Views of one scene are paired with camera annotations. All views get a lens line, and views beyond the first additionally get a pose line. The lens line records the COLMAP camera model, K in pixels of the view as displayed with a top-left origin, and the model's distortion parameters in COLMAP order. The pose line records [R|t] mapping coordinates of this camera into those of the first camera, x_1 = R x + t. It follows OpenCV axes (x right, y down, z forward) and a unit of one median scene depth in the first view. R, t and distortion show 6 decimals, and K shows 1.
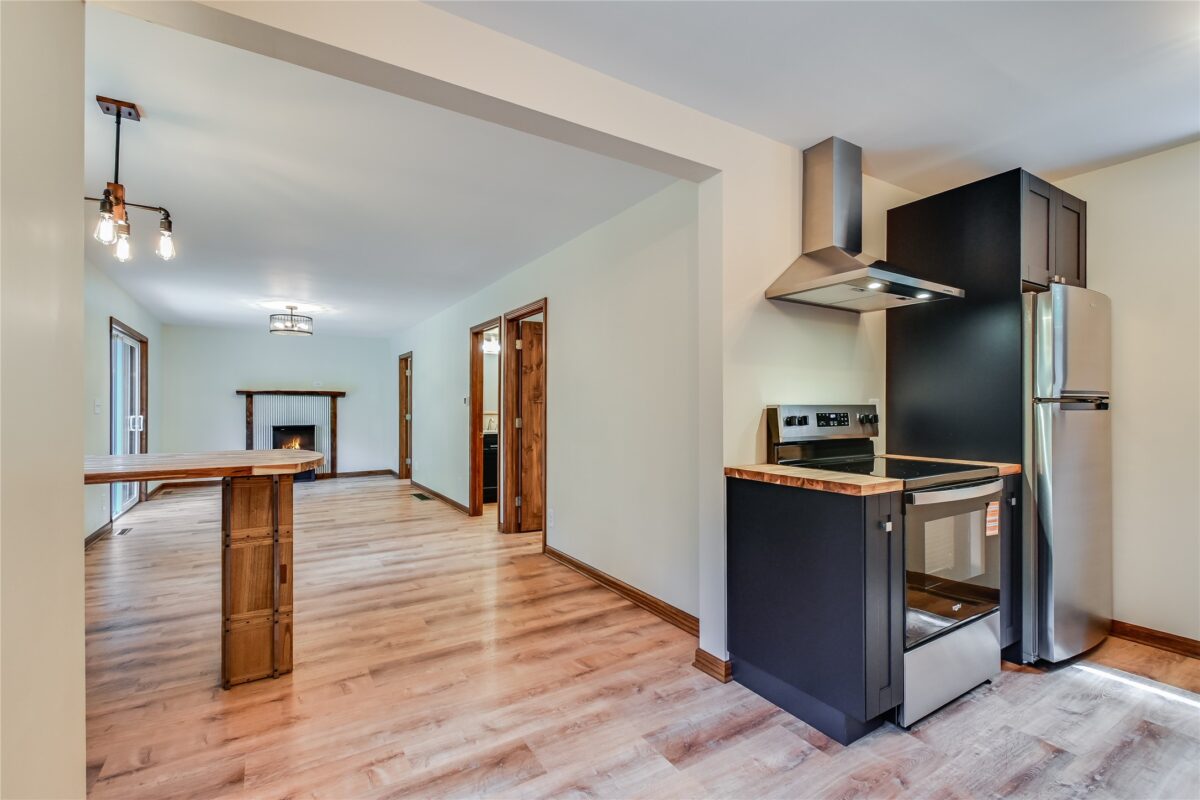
lens RADIAL K [[532.3, 0, 600.1], [0, 532.3, 405.7], [0, 0, 1]] dist [0.001299, -0.000365]
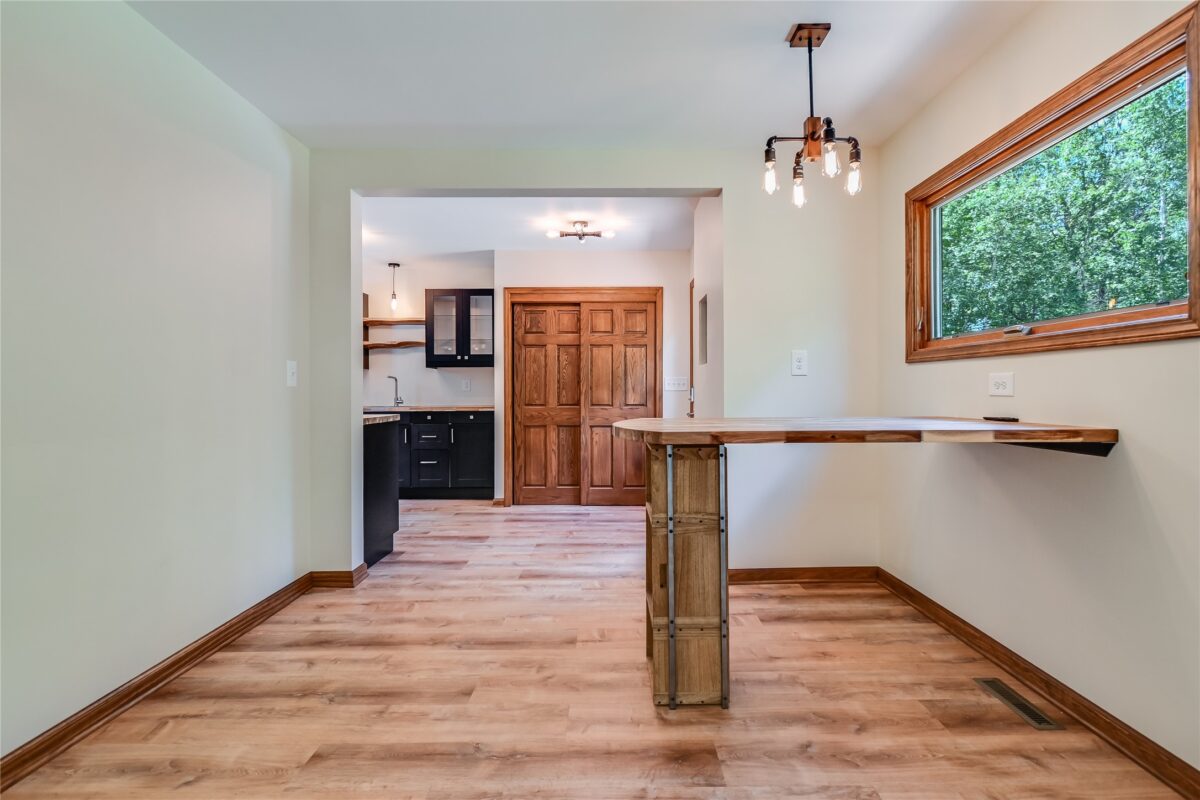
lens RADIAL K [[584.2, 0, 614.3], [0, 584.2, 389.2], [0, 0, 1]] dist [-0.000577, -0.000548]
pose [[-0.853752, 0.007137, 0.520631, -0.492037], [0.002912, 0.999956, -0.008933, 0.025256], [-0.520672, -0.006110, -0.853735, 0.879918]]
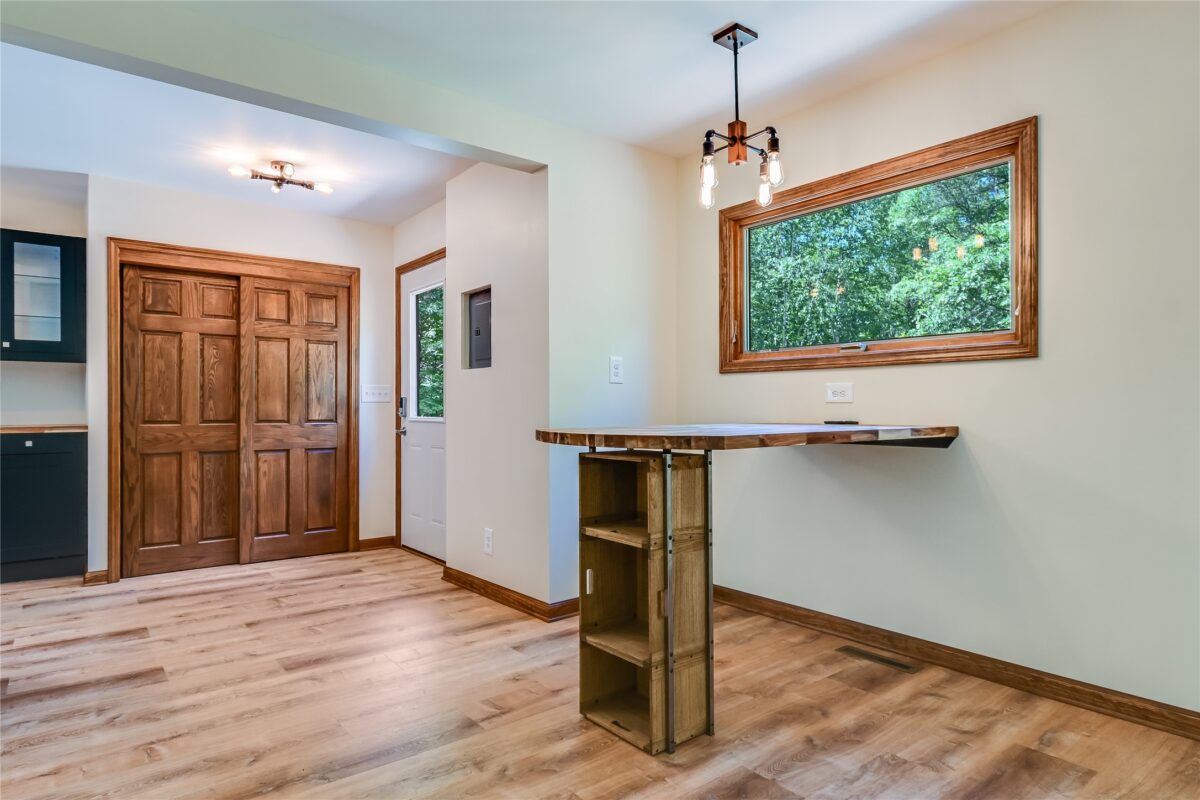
lens RADIAL K [[679.5, 0, 600.4], [0, 679.5, 406.9], [0, 0, 1]] dist [0.000123, -0.000853]
pose [[-0.993779, 0.003466, -0.111315, -0.235175], [0.004269, 0.999967, -0.006976, 0.034274], [0.111287, -0.007408, -0.993761, 0.919883]]
